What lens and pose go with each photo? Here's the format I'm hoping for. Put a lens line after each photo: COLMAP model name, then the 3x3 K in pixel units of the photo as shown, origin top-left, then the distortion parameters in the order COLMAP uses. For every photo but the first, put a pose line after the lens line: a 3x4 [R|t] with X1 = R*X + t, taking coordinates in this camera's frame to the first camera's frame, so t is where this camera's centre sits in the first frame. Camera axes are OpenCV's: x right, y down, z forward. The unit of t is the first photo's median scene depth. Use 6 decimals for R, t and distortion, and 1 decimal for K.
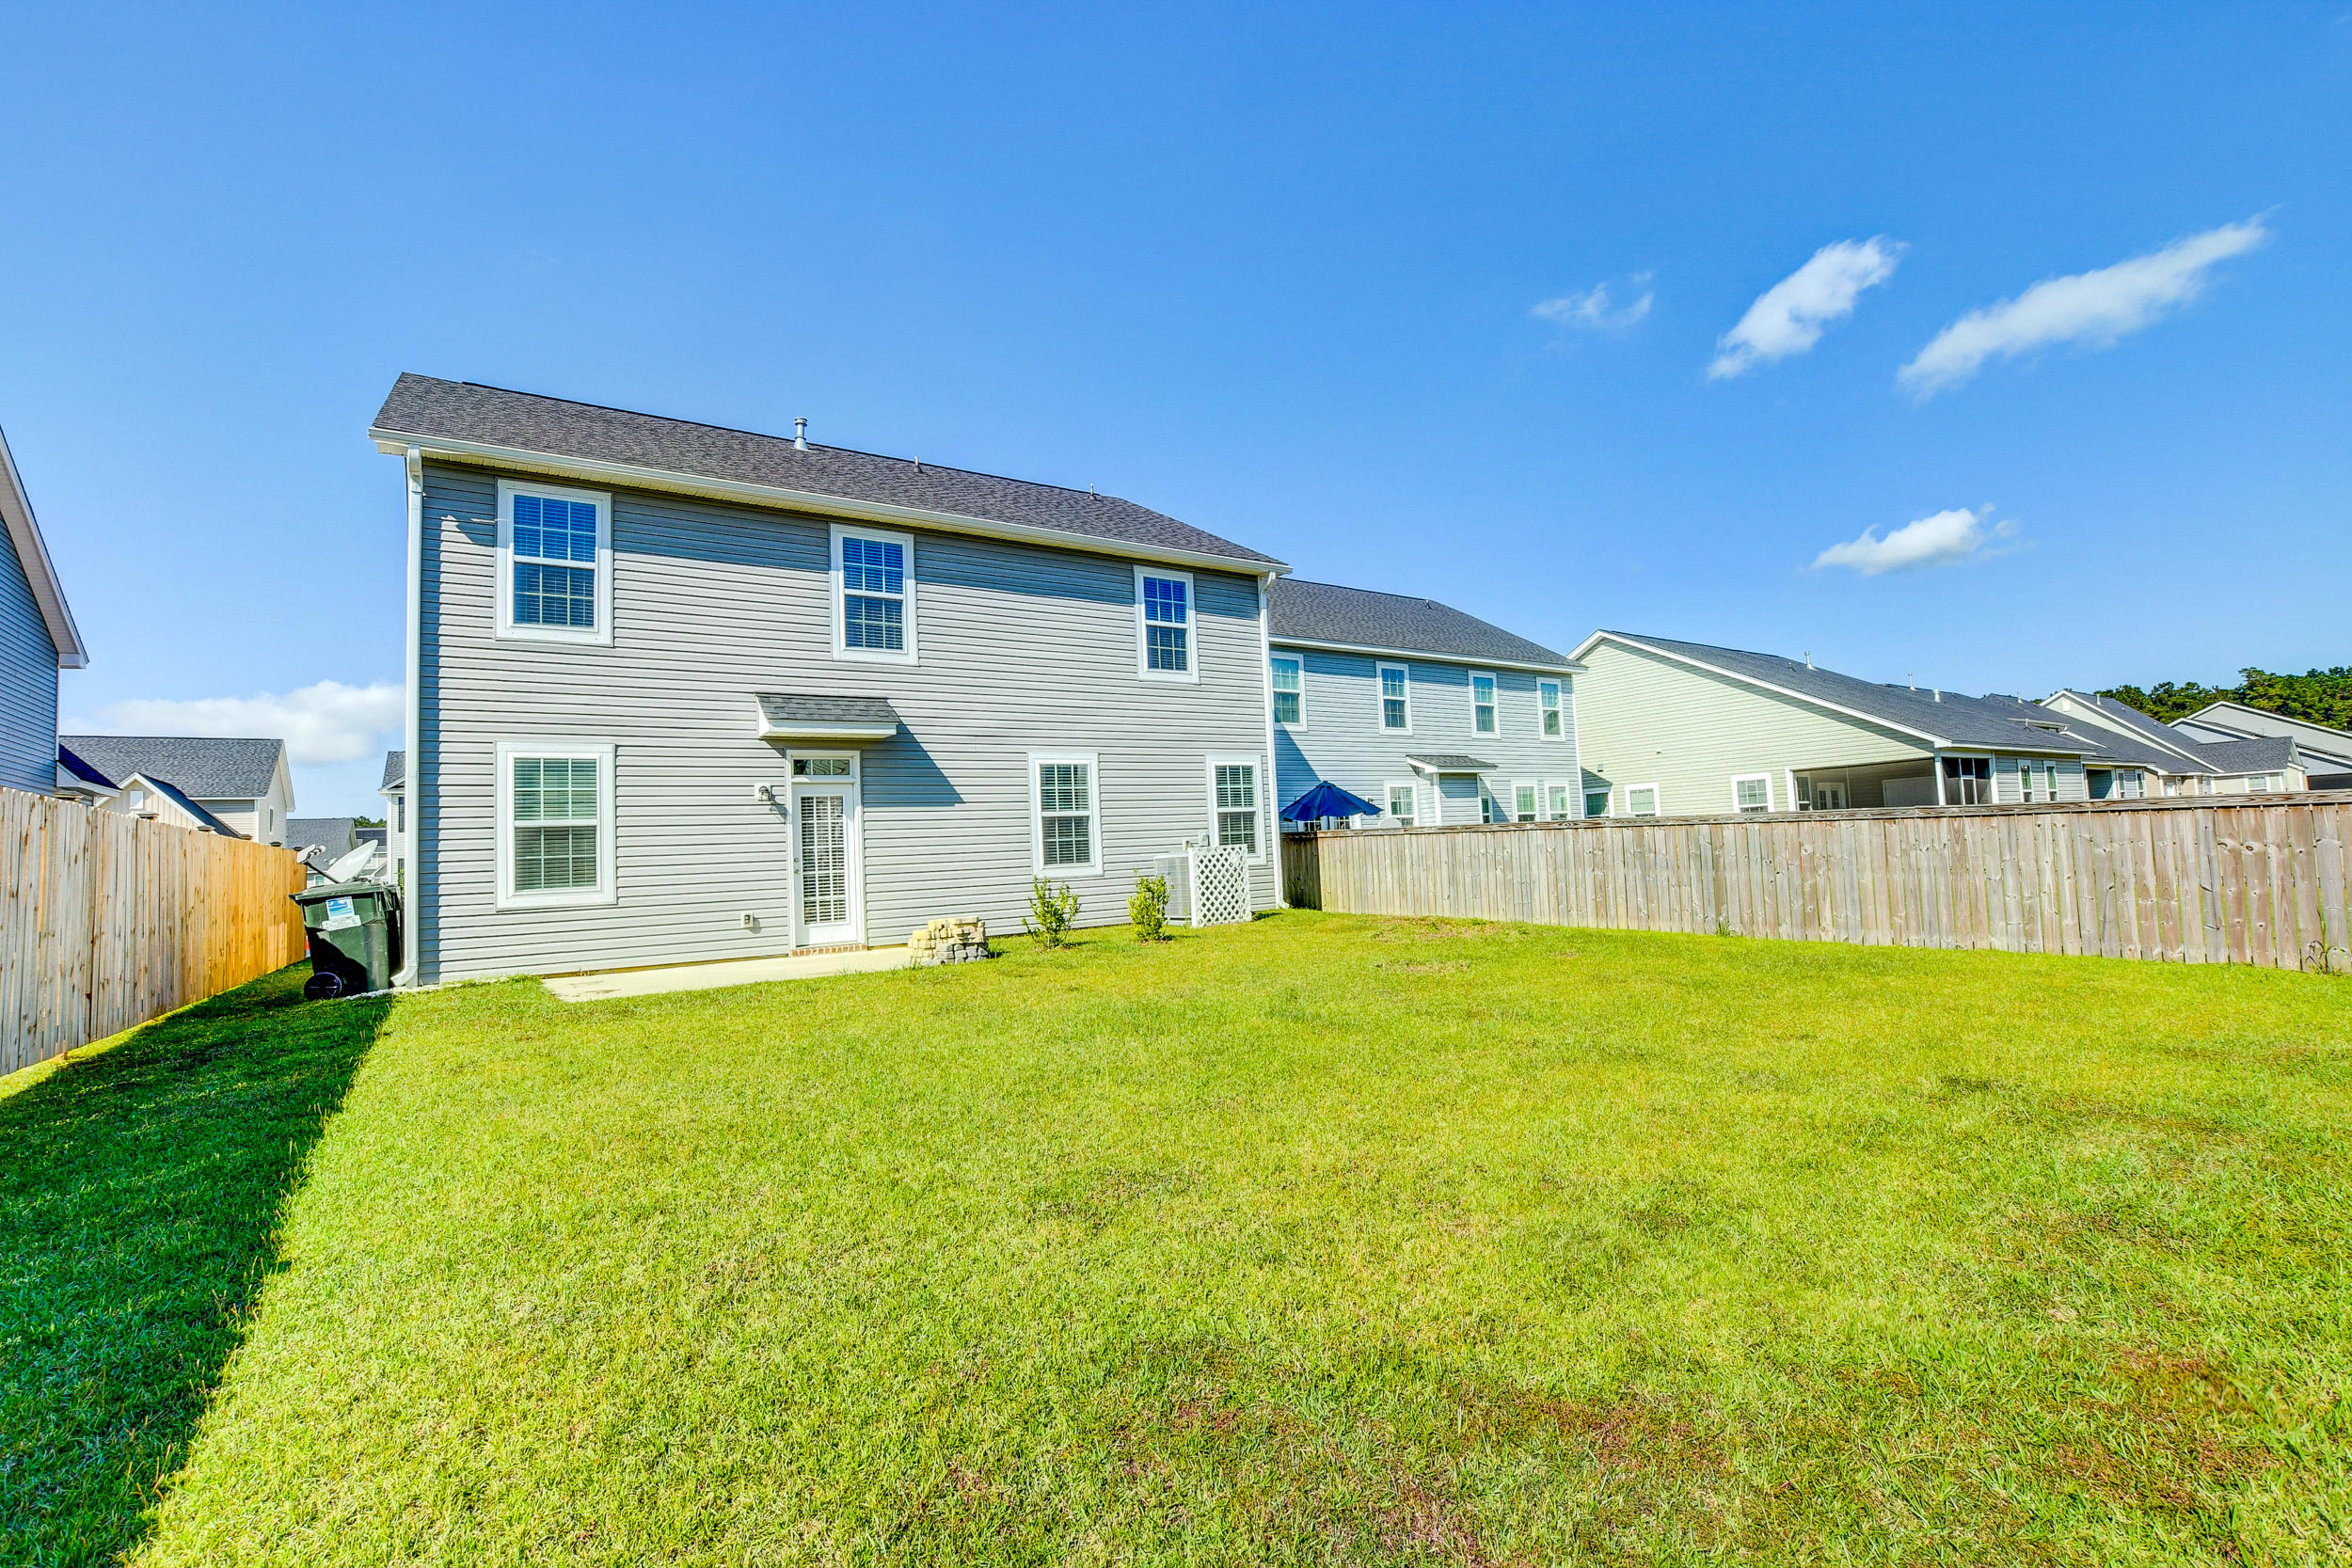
lens RADIAL K [[1031.8, 0, 1163.9], [0, 1031.8, 784.9], [0, 0, 1]] dist [-0.041035, 0.009122]
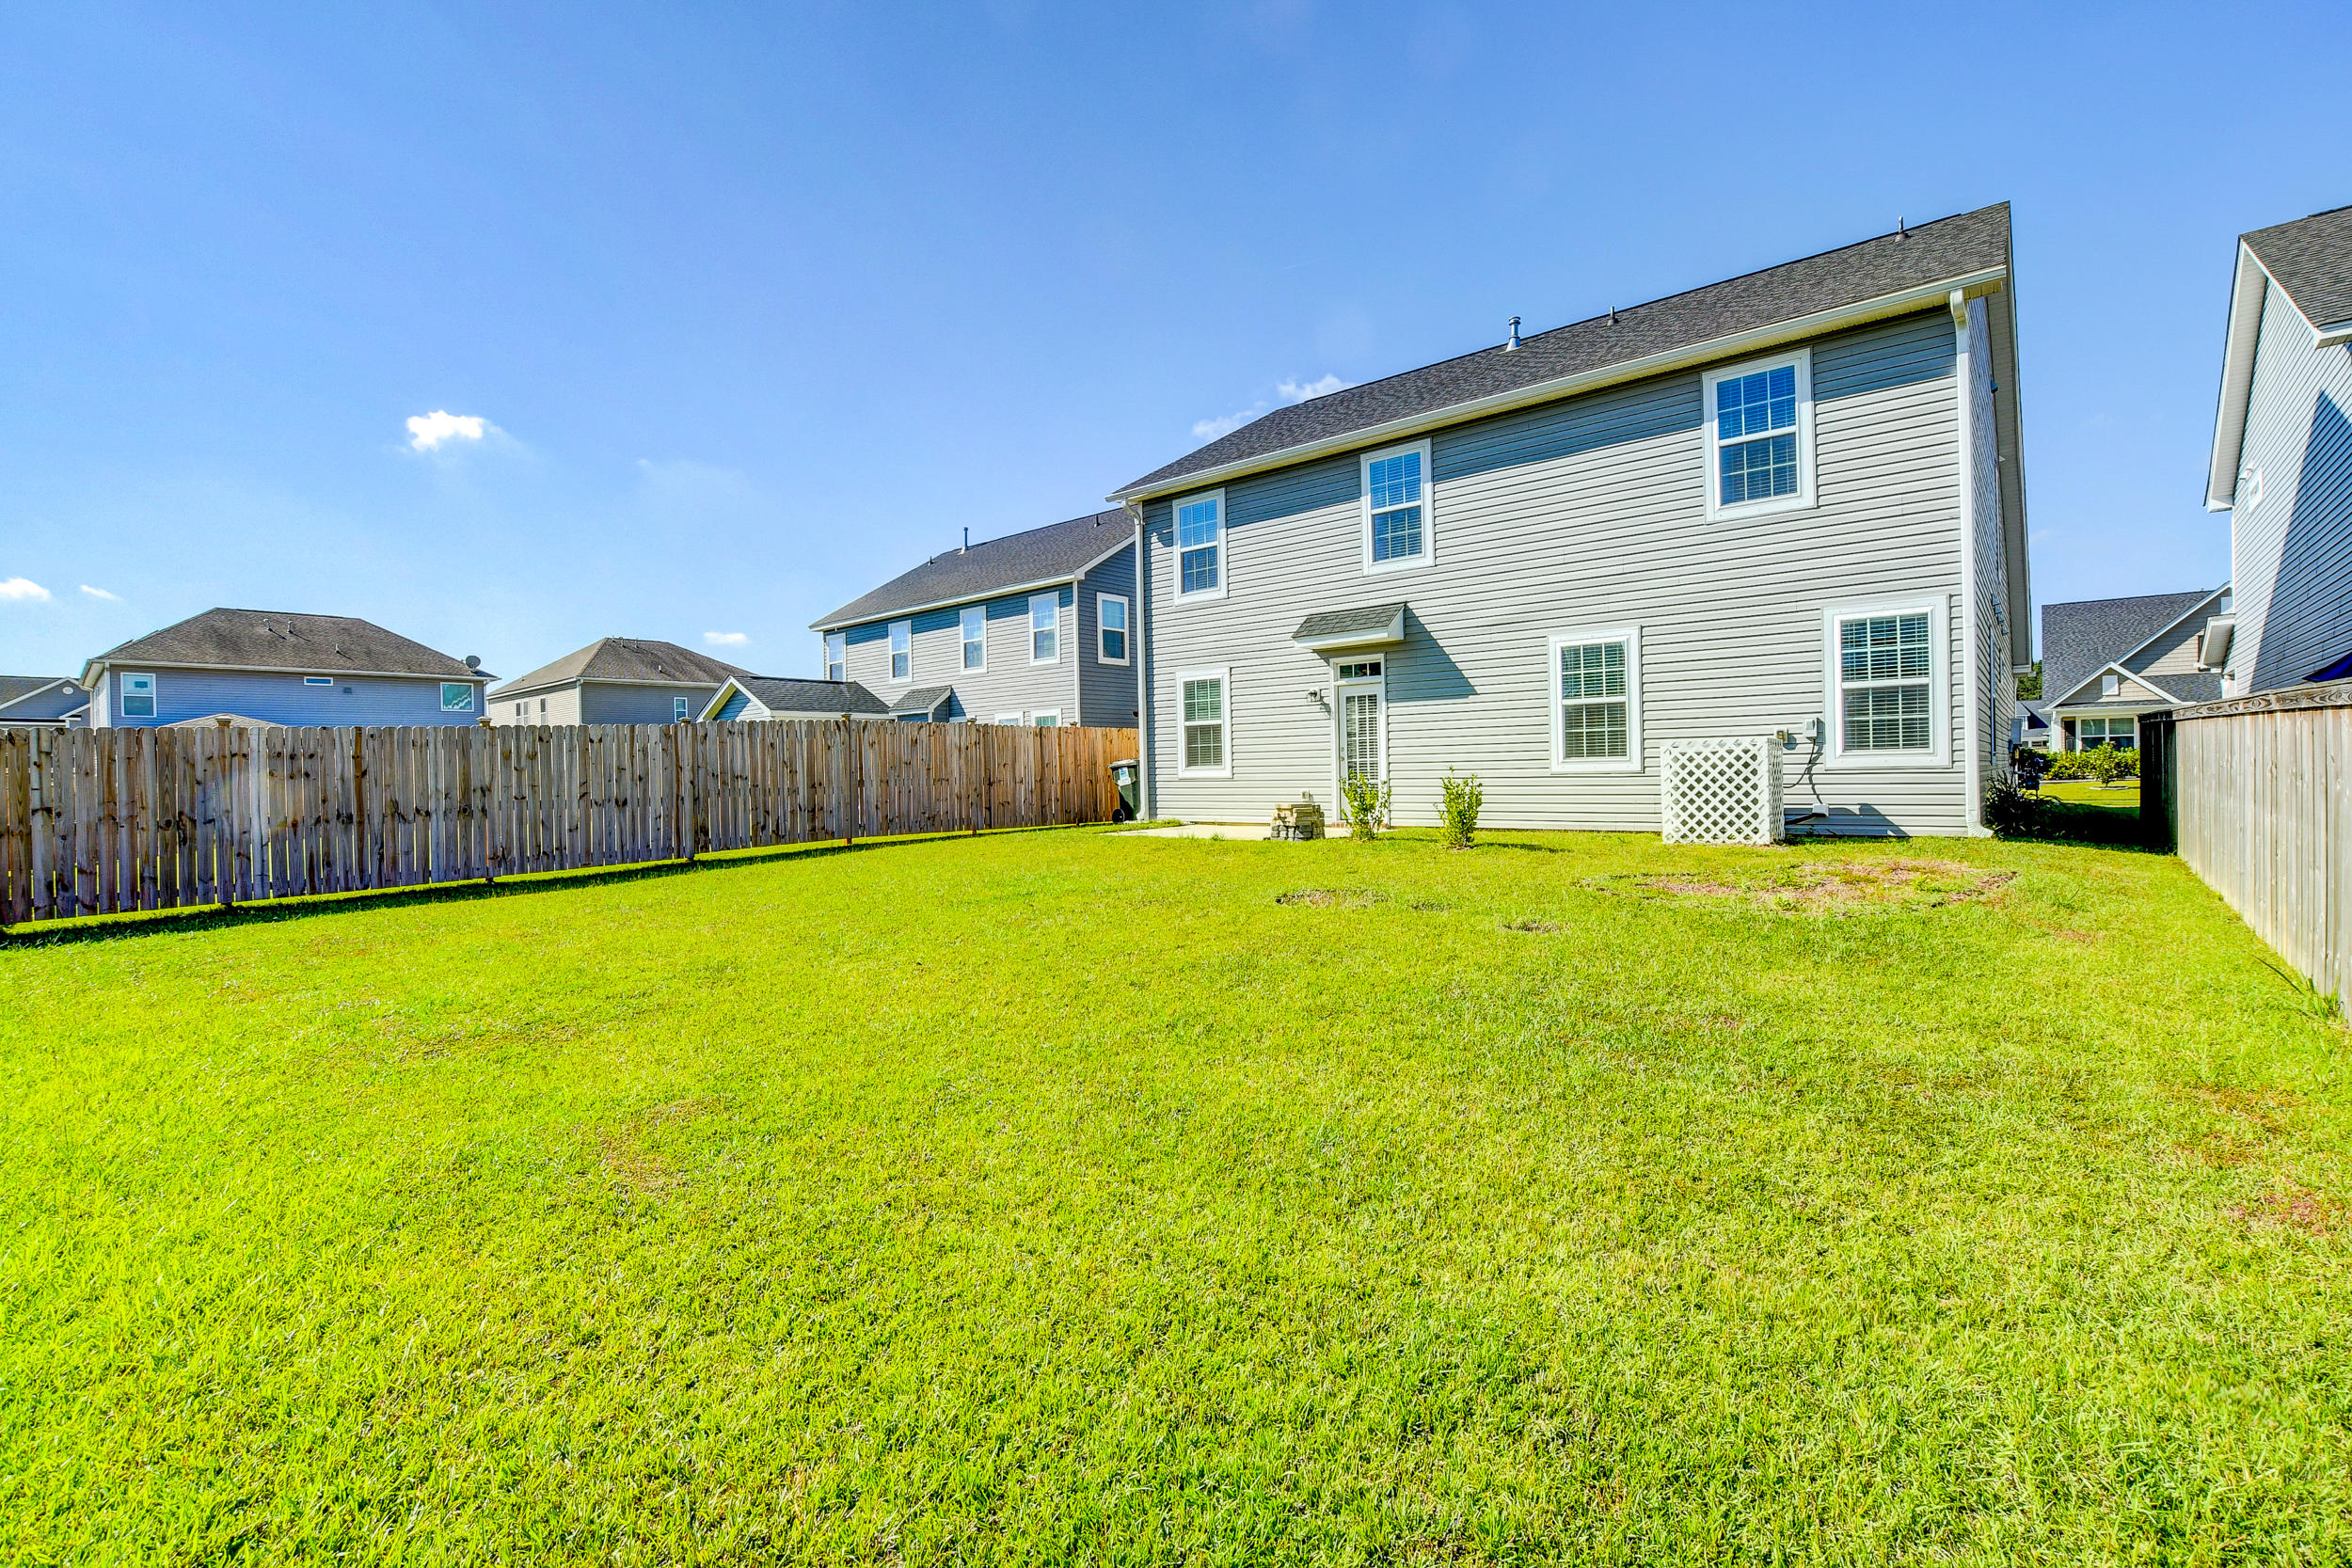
lens RADIAL K [[1031.8, 0, 1163.9], [0, 1031.8, 784.9], [0, 0, 1]] dist [-0.041035, 0.009122]
pose [[0.252603, 0.056575, -0.965914, 0.696264], [0.074202, 0.994216, 0.077638, 0.004560], [0.964720, -0.091285, 0.246944, 0.445573]]
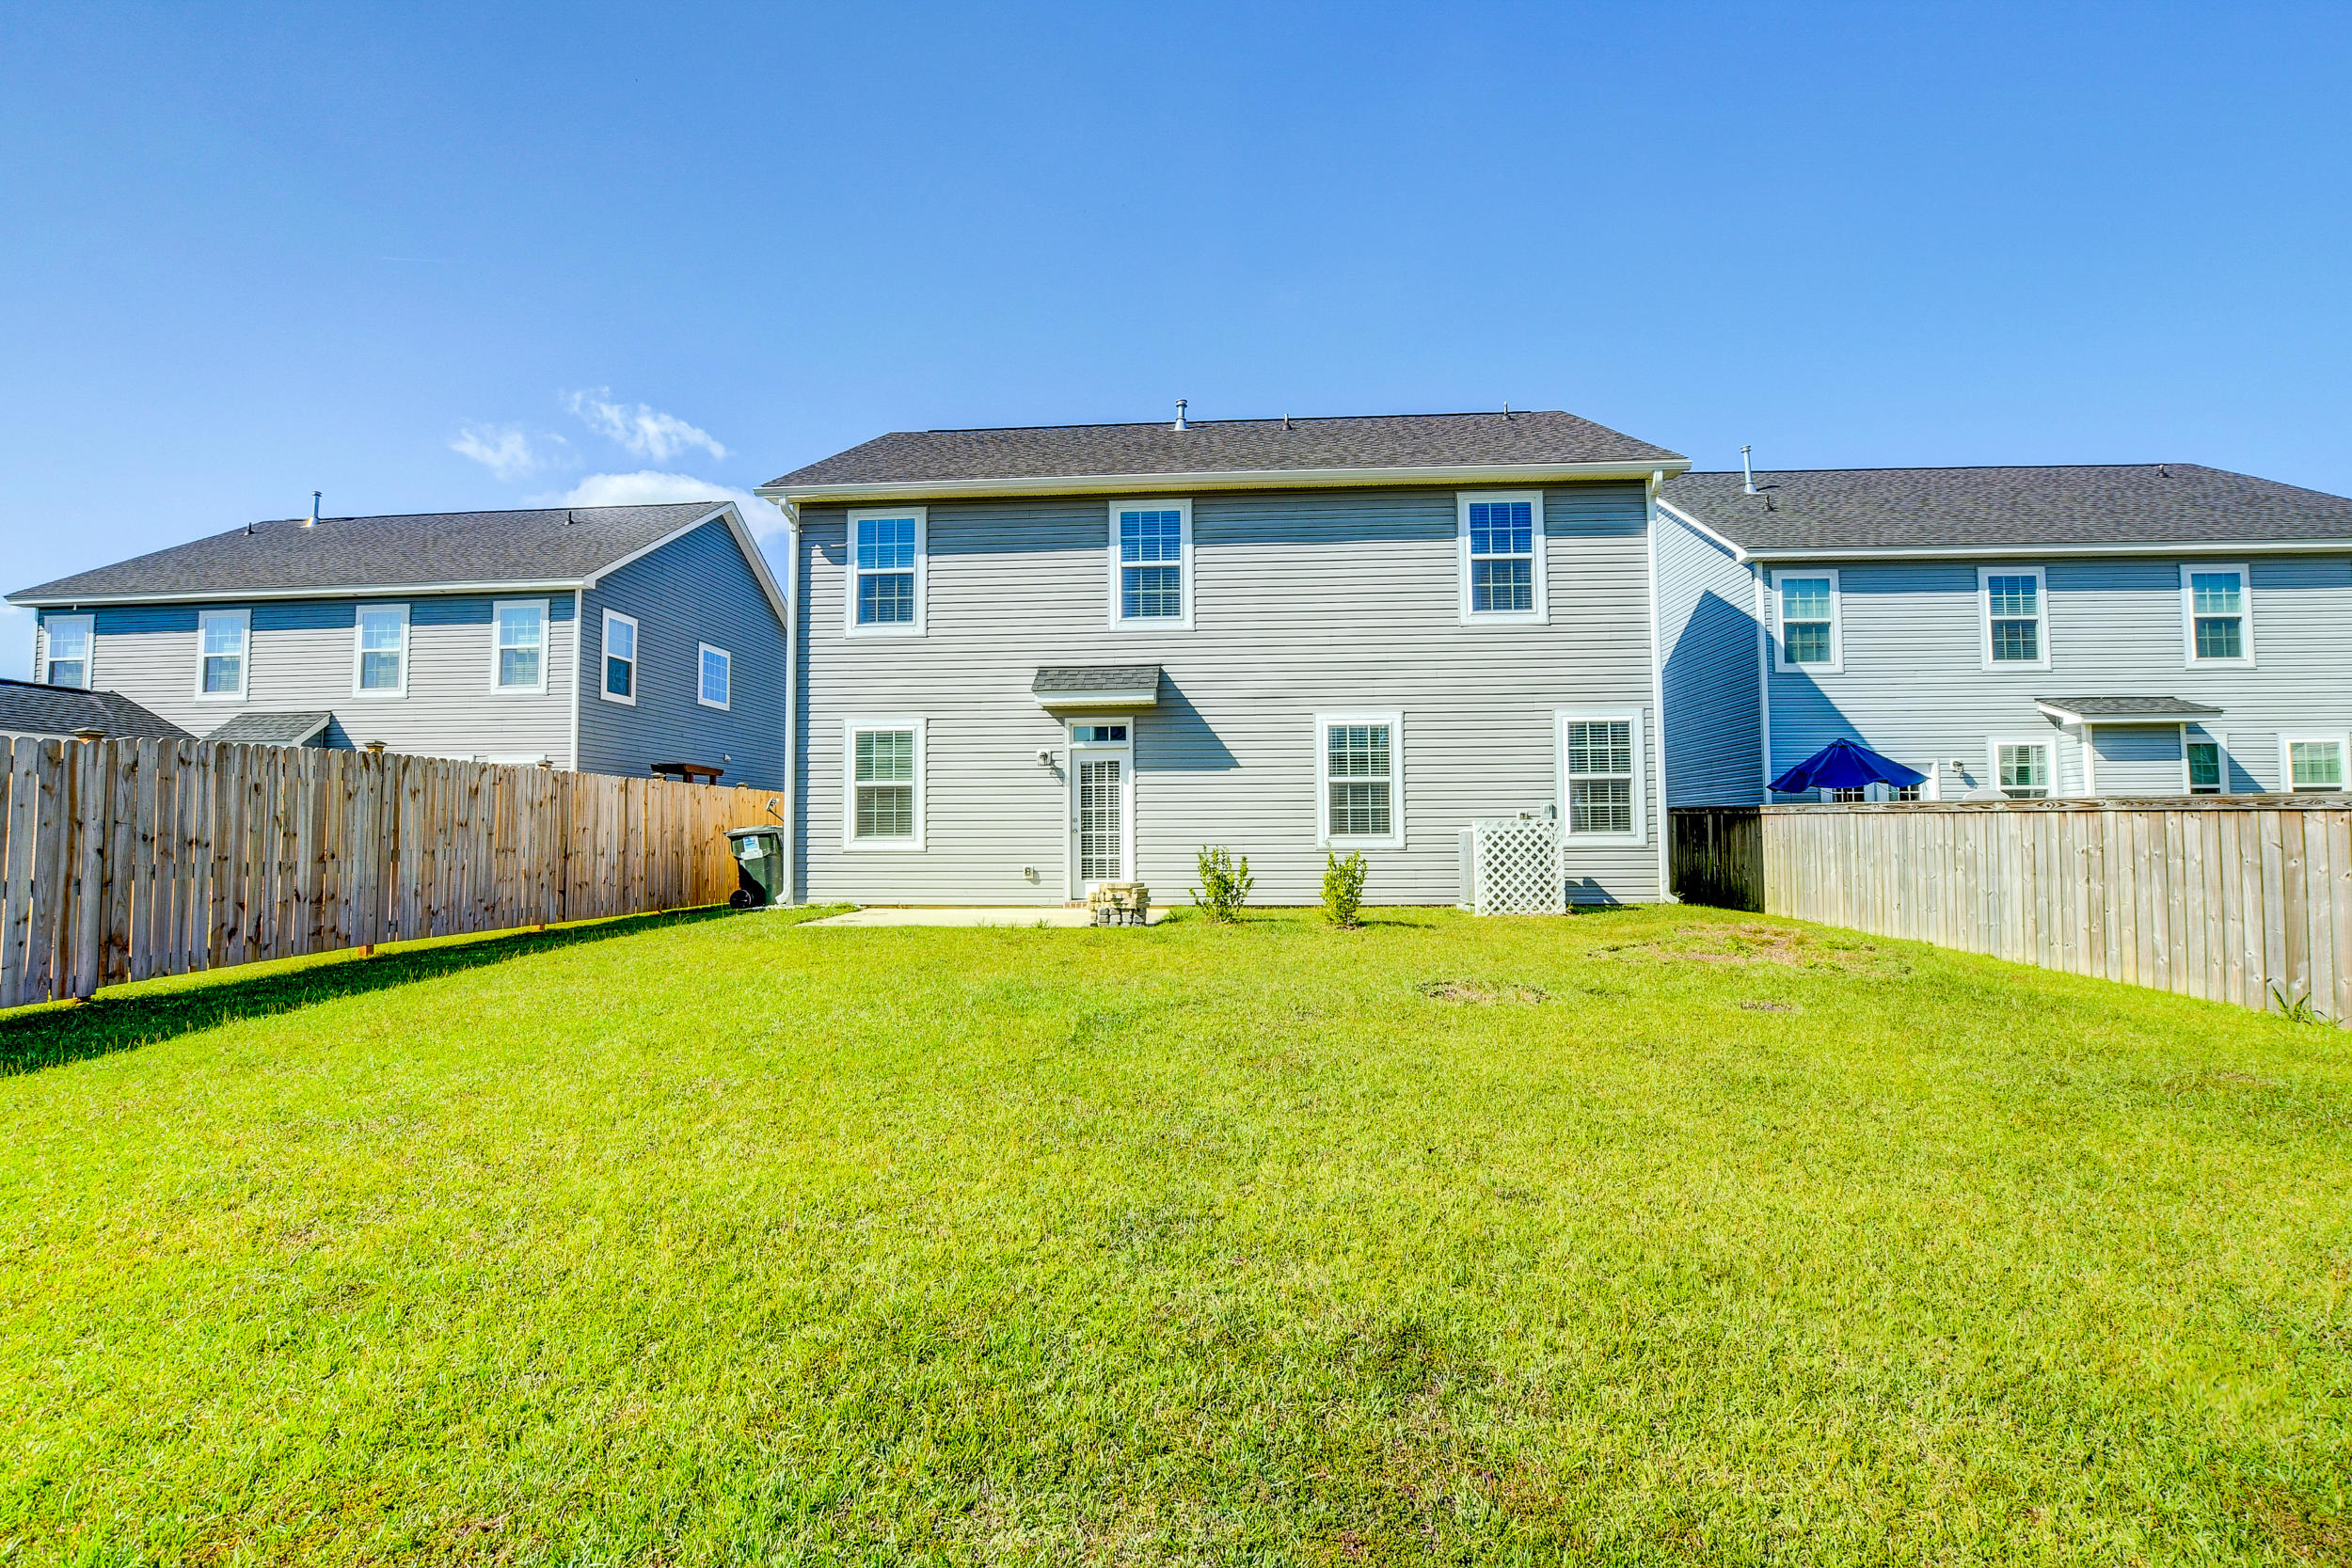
lens RADIAL K [[1031.8, 0, 1163.9], [0, 1031.8, 784.9], [0, 0, 1]] dist [-0.041035, 0.009122]
pose [[0.783291, 0.014174, -0.621494, 0.354726], [0.009837, 0.999332, 0.035189, -0.001025], [0.621578, -0.033677, 0.782628, 0.187277]]
